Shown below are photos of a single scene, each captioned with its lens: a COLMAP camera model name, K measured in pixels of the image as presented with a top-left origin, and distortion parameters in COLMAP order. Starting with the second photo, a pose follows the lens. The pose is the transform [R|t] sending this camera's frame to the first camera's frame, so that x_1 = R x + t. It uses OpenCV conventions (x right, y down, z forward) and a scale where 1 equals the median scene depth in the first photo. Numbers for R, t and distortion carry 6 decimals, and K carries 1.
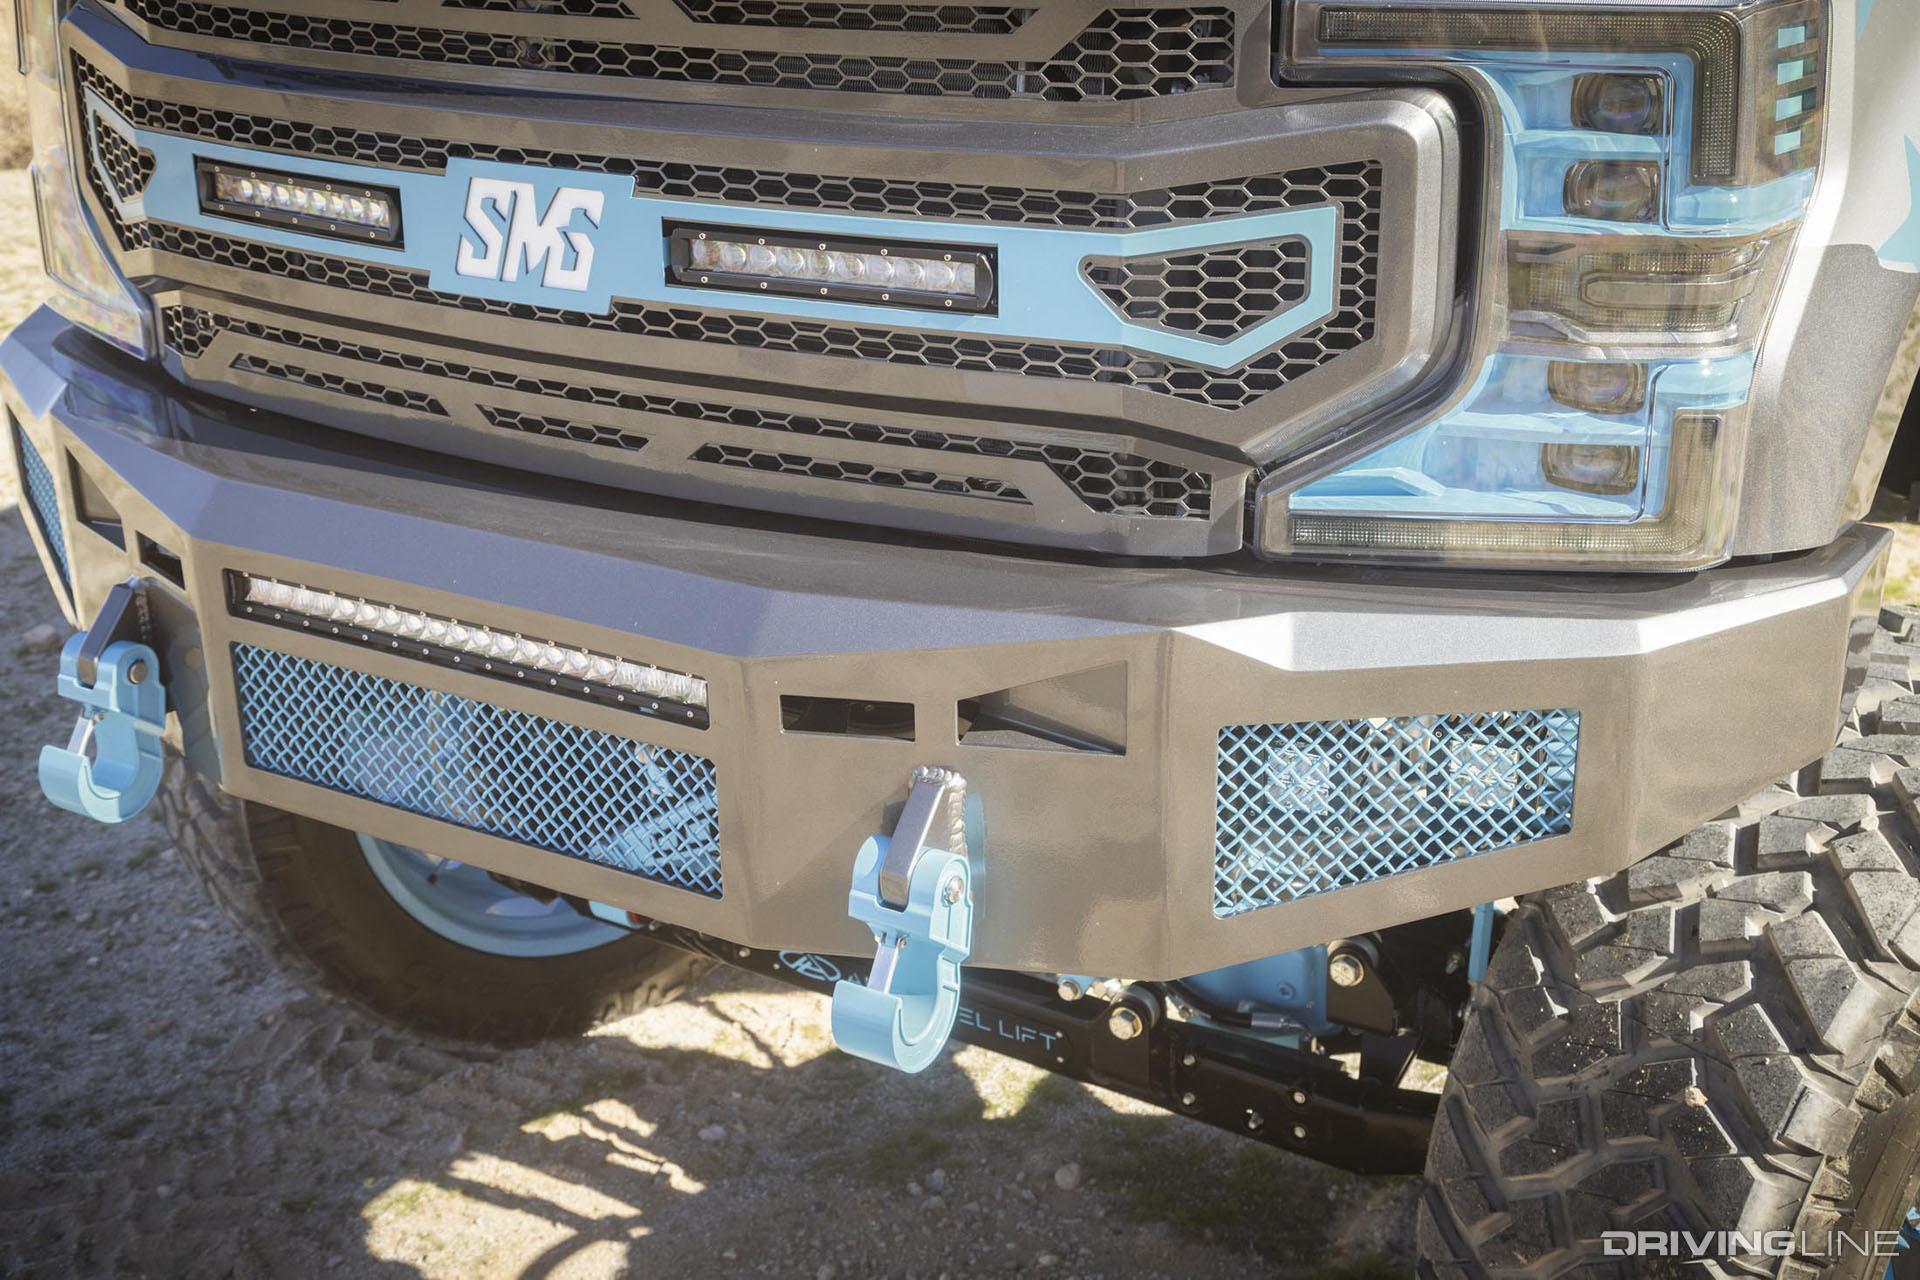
lens RADIAL K [[2479.0, 0, 971.9], [0, 2479.0, 644.5], [0, 0, 1]] dist [-0.034501, 0.000000]
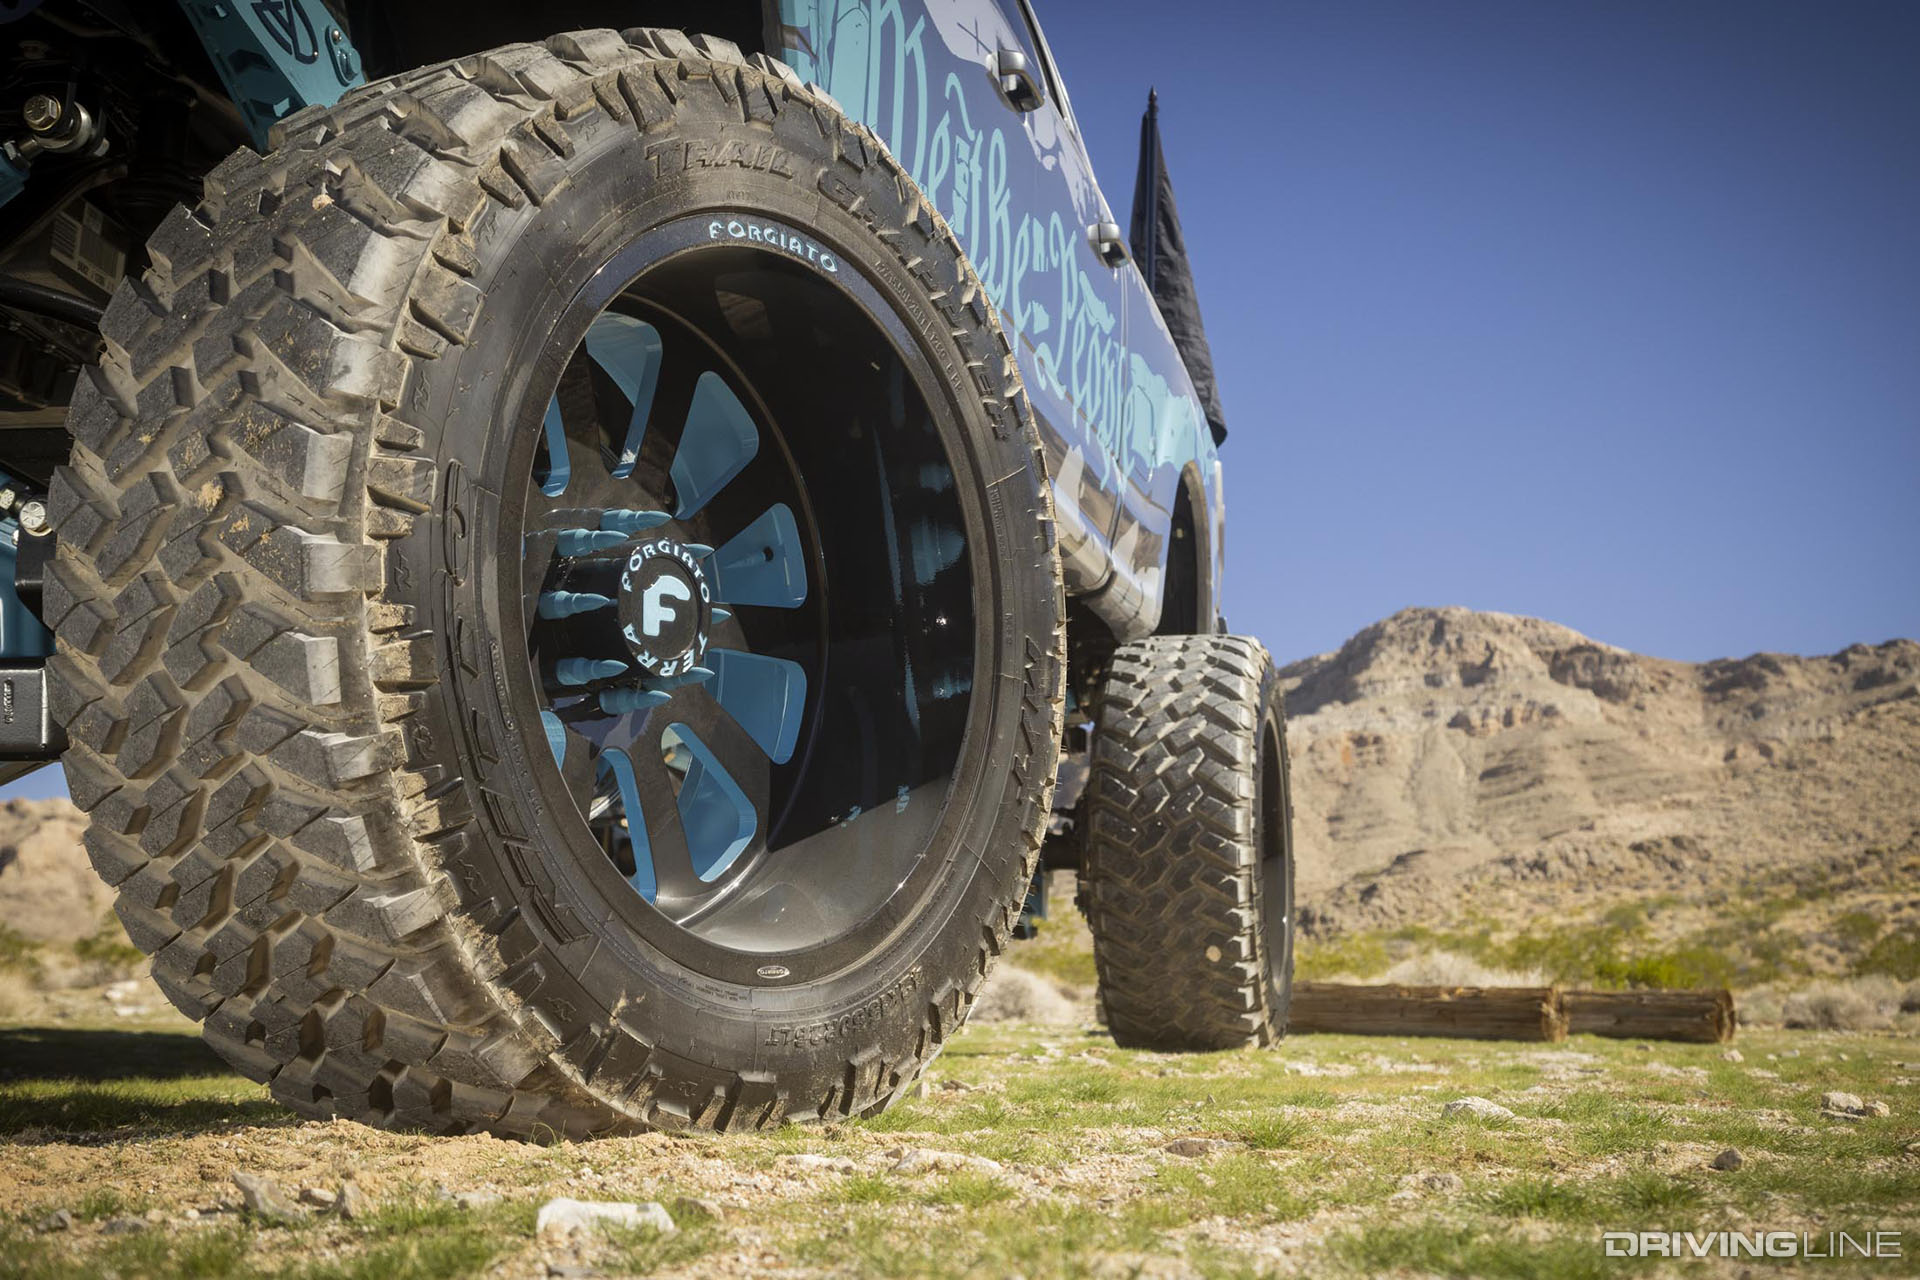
lens RADIAL K [[2713.0, 0, 1022.2], [0, 2713.0, 573.1], [0, 0, 1]] dist [0.017522, 0.000000]
pose [[0.942292, 0.081920, 0.324614, 0.243007], [0.095445, 0.863632, -0.495006, 0.948118], [-0.320898, 0.497423, 0.805974, 0.149820]]
